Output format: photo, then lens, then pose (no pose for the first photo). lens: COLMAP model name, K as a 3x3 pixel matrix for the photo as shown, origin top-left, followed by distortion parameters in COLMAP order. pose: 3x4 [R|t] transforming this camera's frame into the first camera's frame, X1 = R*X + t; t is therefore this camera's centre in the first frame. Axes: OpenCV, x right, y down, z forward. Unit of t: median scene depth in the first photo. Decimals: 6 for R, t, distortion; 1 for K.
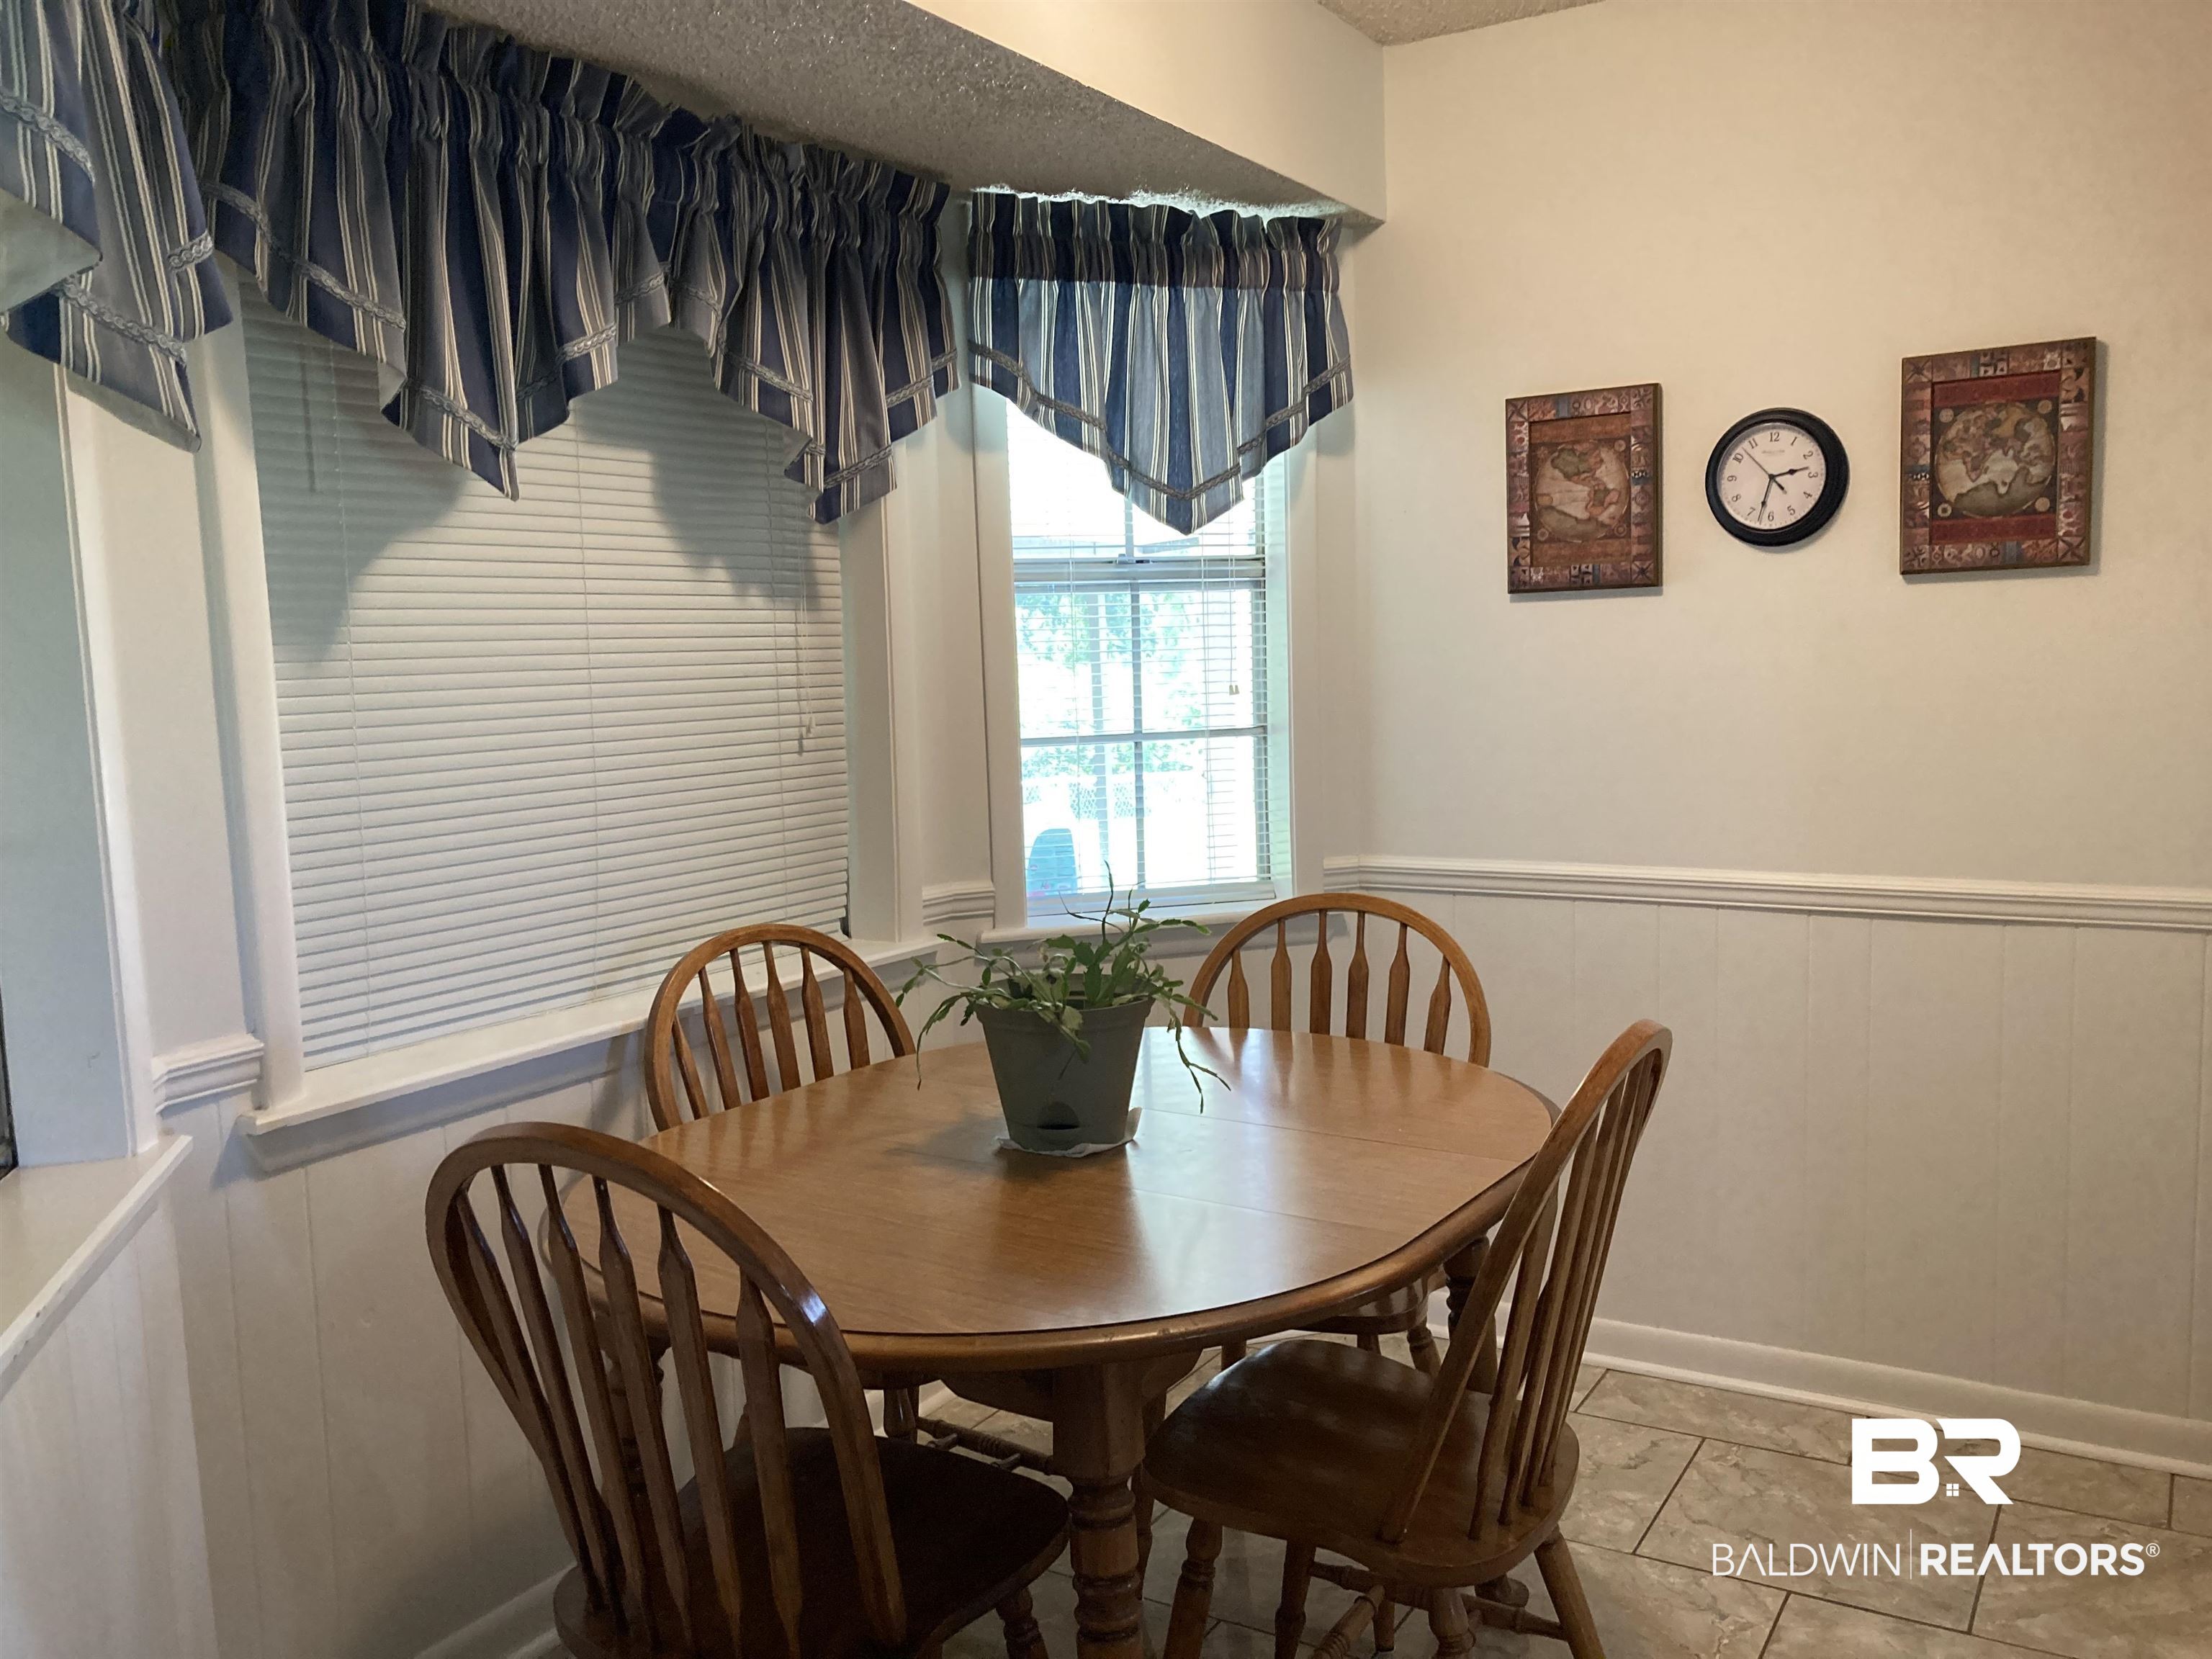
lens RADIAL K [[1763.5, 0, 1106.0], [0, 1763.5, 829.5], [0, 0, 1]] dist [0.022059, -0.017130]
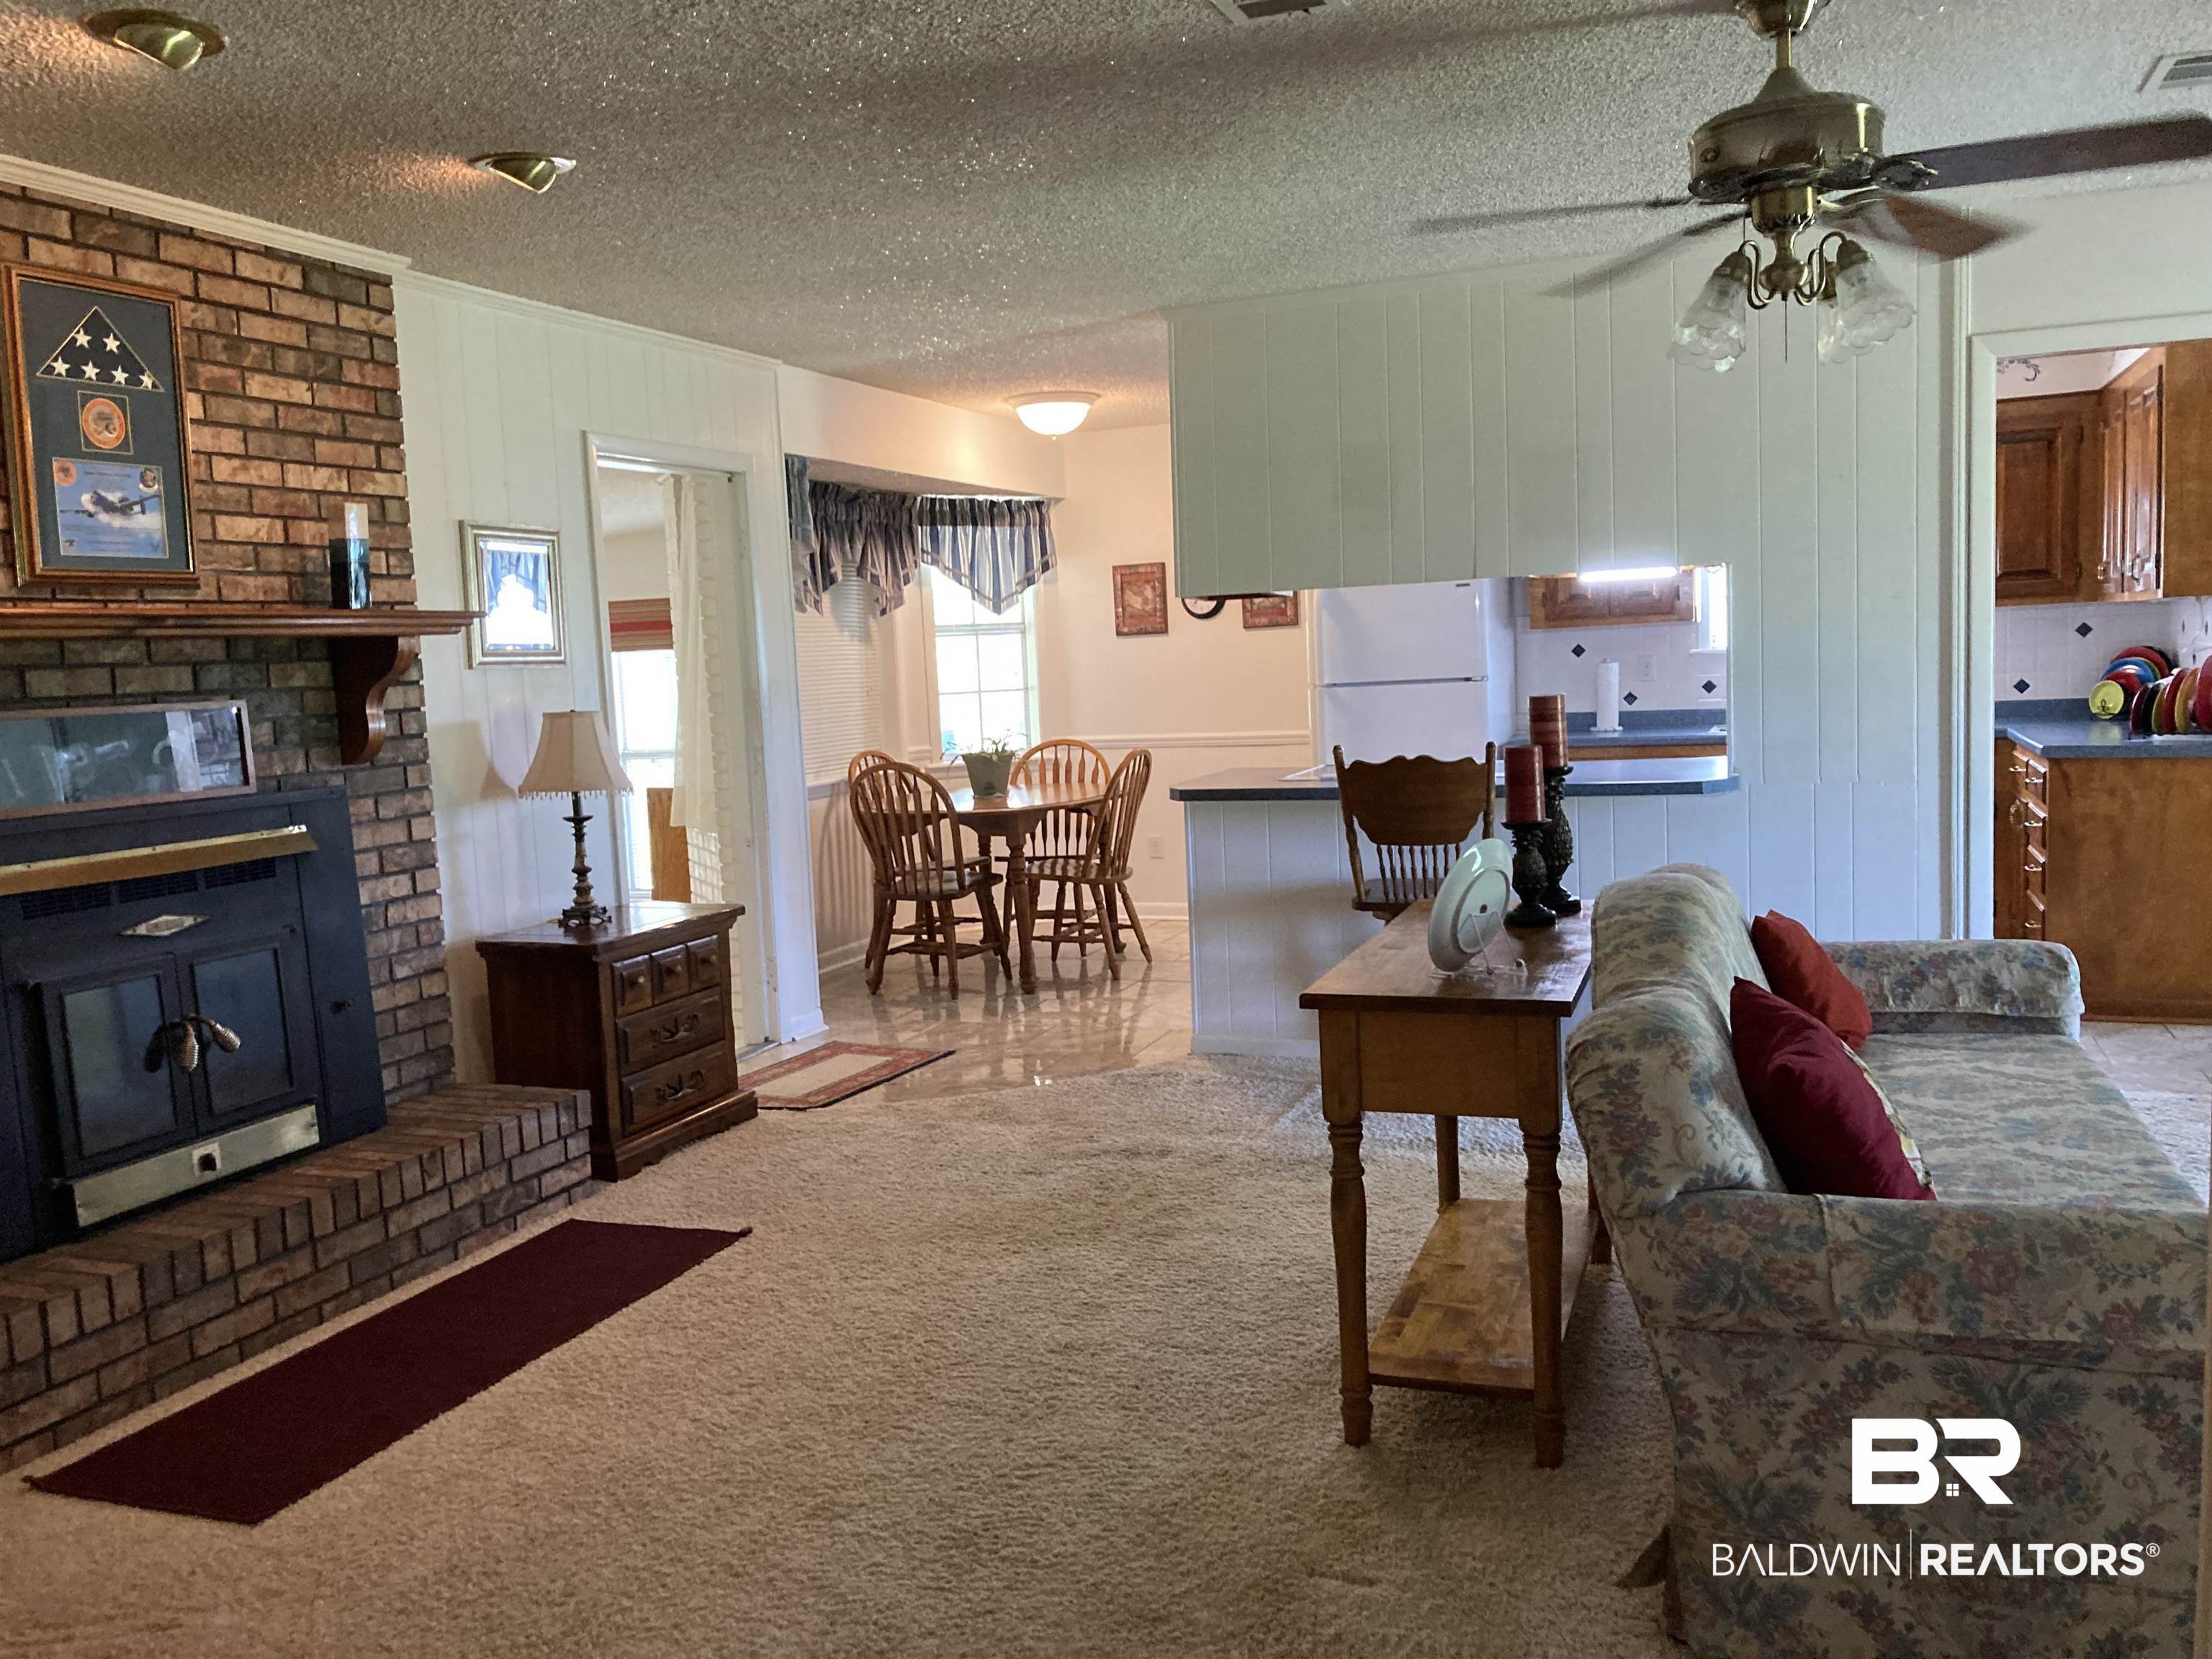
lens RADIAL K [[1763.5, 0, 1106.0], [0, 1763.5, 829.5], [0, 0, 1]] dist [0.022059, -0.017130]
pose [[0.982714, -0.033552, 0.182063, -0.306804], [0.035741, 0.999323, -0.008755, 0.197553], [-0.181646, 0.015111, 0.983248, -1.747779]]
